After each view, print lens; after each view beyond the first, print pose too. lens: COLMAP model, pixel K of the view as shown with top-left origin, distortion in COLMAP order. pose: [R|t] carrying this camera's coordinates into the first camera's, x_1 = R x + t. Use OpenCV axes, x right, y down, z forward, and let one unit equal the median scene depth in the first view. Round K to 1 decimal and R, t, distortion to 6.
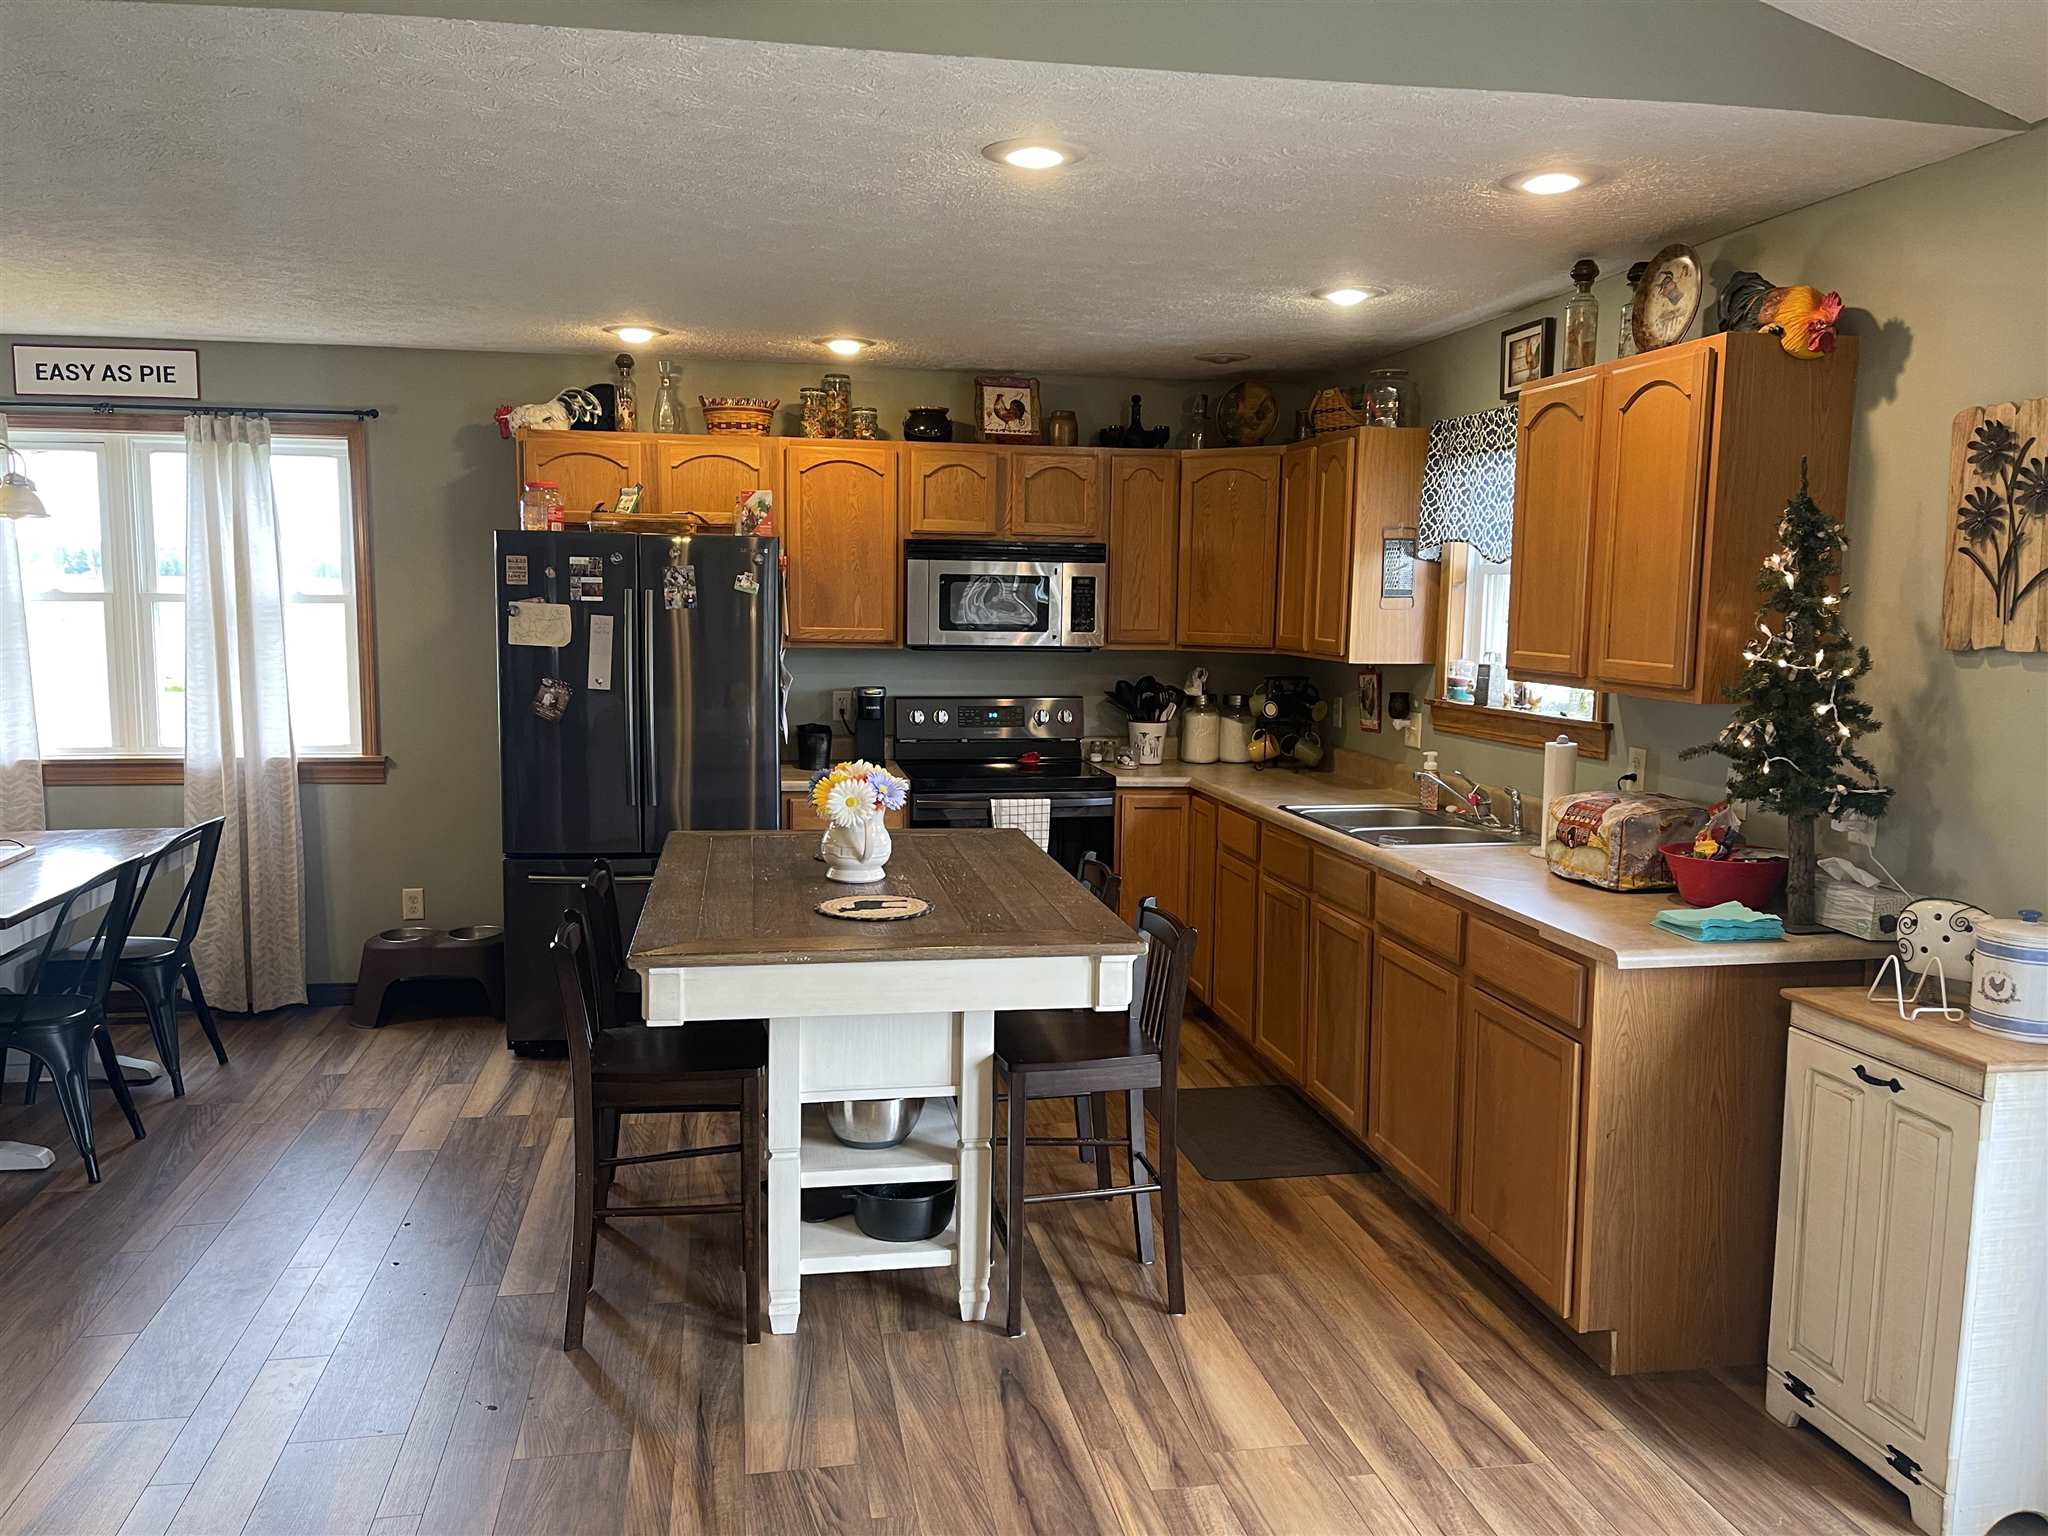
lens RADIAL K [[1544.8, 0, 1018.5], [0, 1544.8, 771.8], [0, 0, 1]] dist [0.039868, -0.041726]
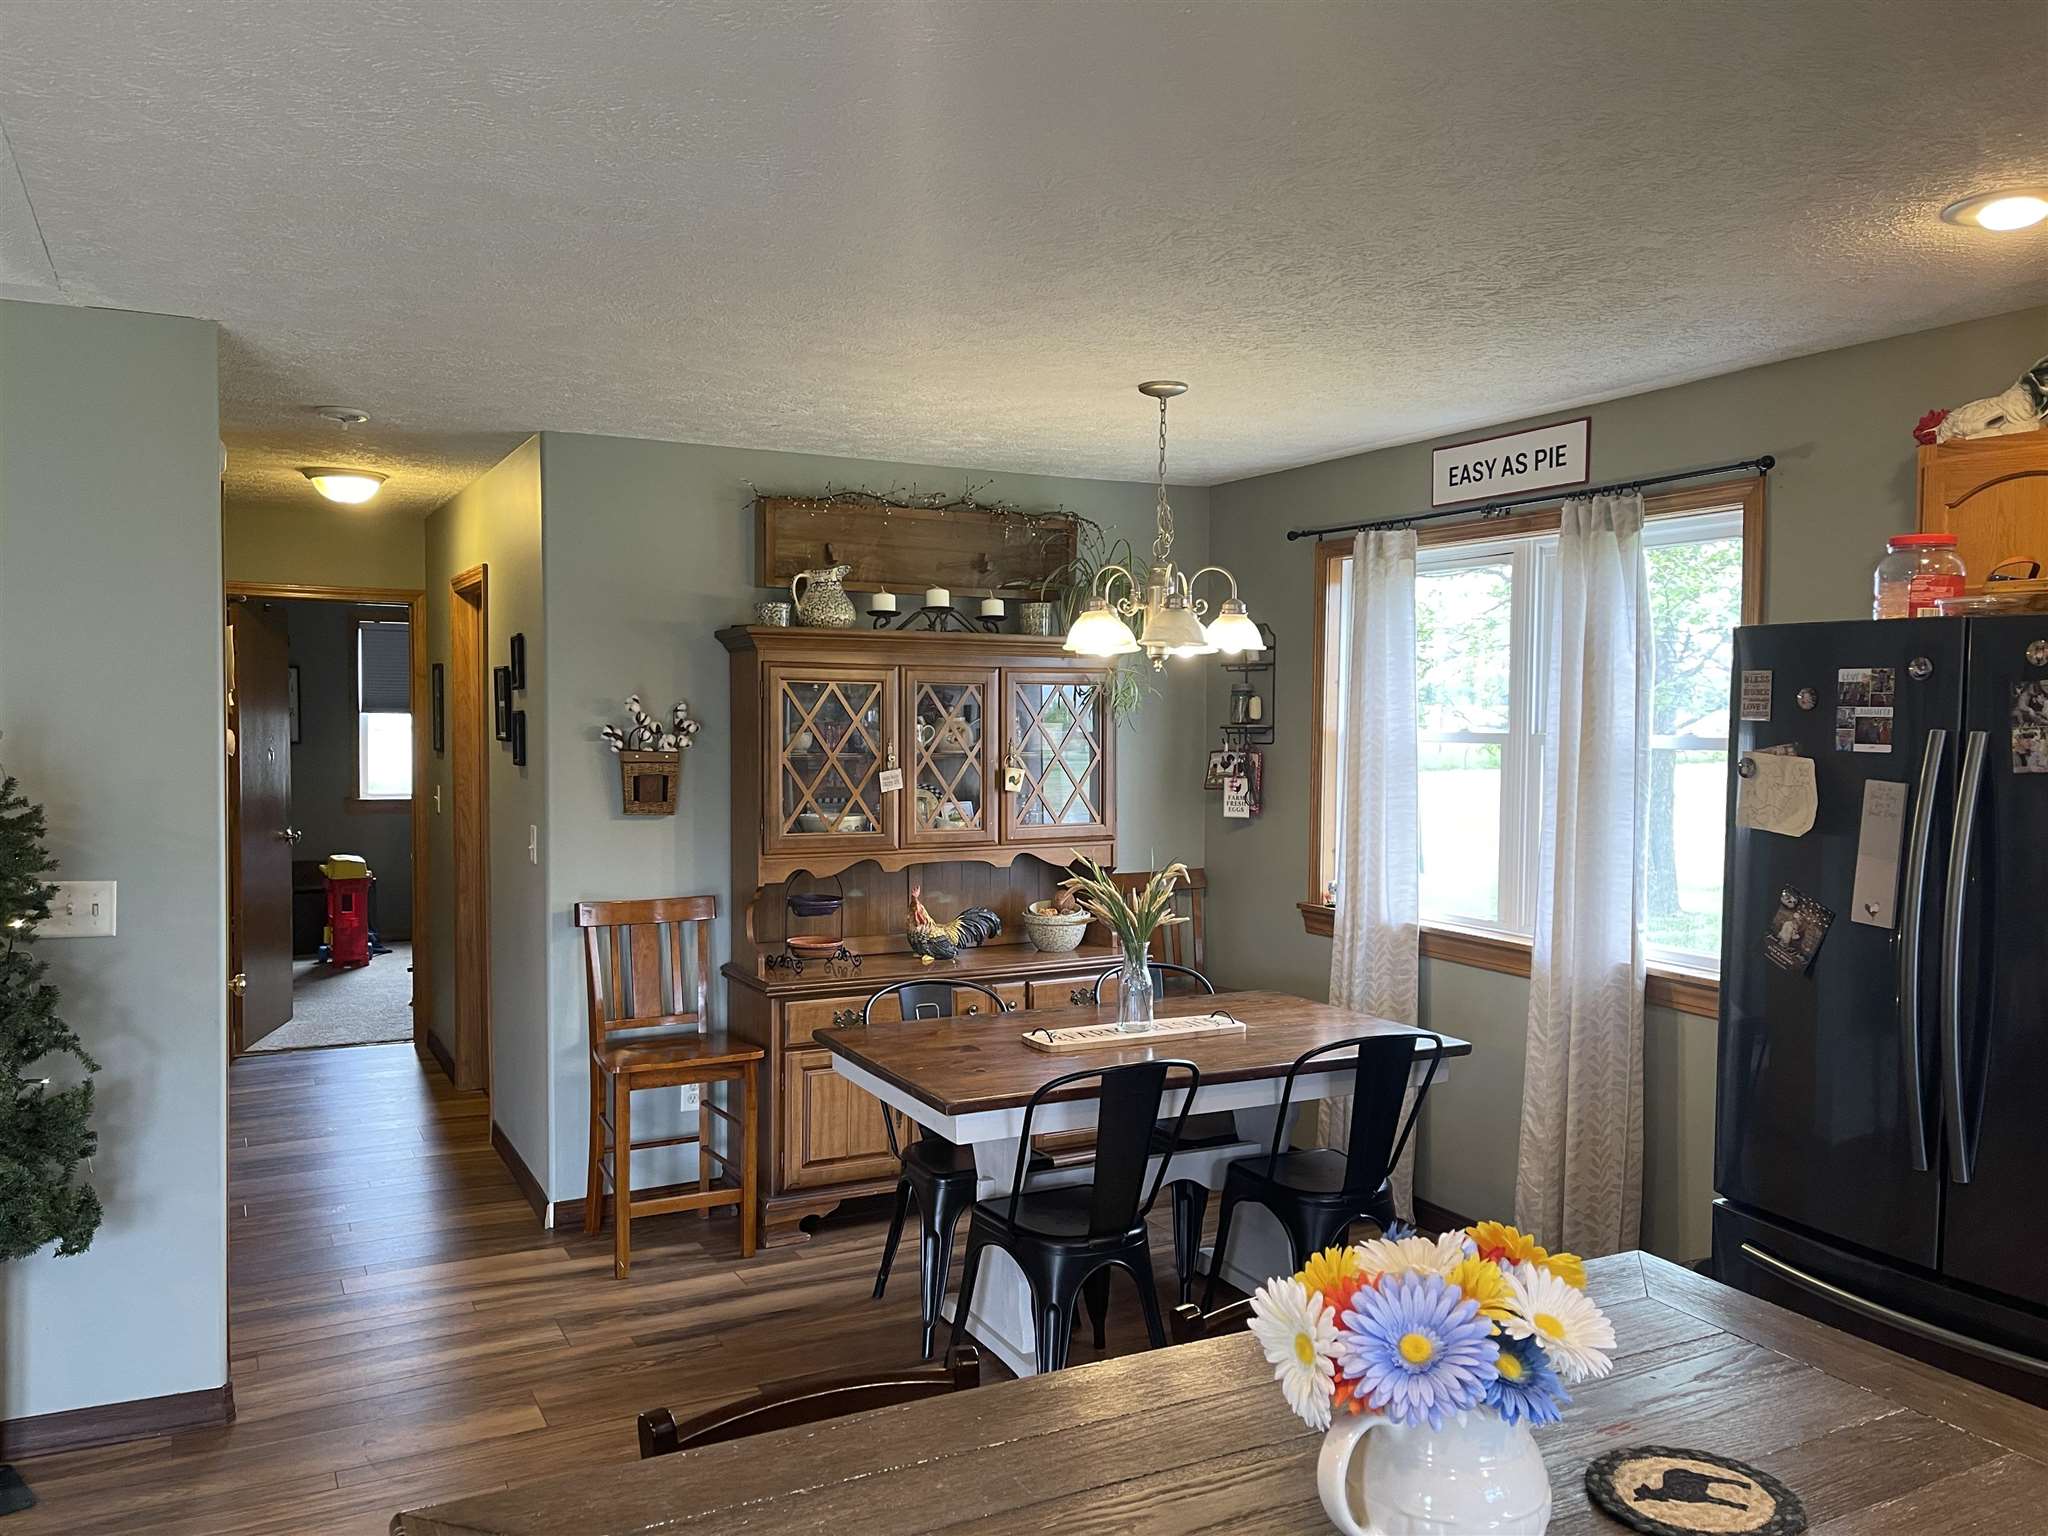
lens RADIAL K [[1544.8, 0, 1024.4], [0, 1544.8, 764.9], [0, 0, 1]] dist [0.039868, -0.041726]
pose [[0.297766, 0.027271, -0.954249, 0.121394], [-0.118493, 0.992918, -0.008599, -0.062819], [0.947257, 0.115632, 0.298888, 0.532300]]
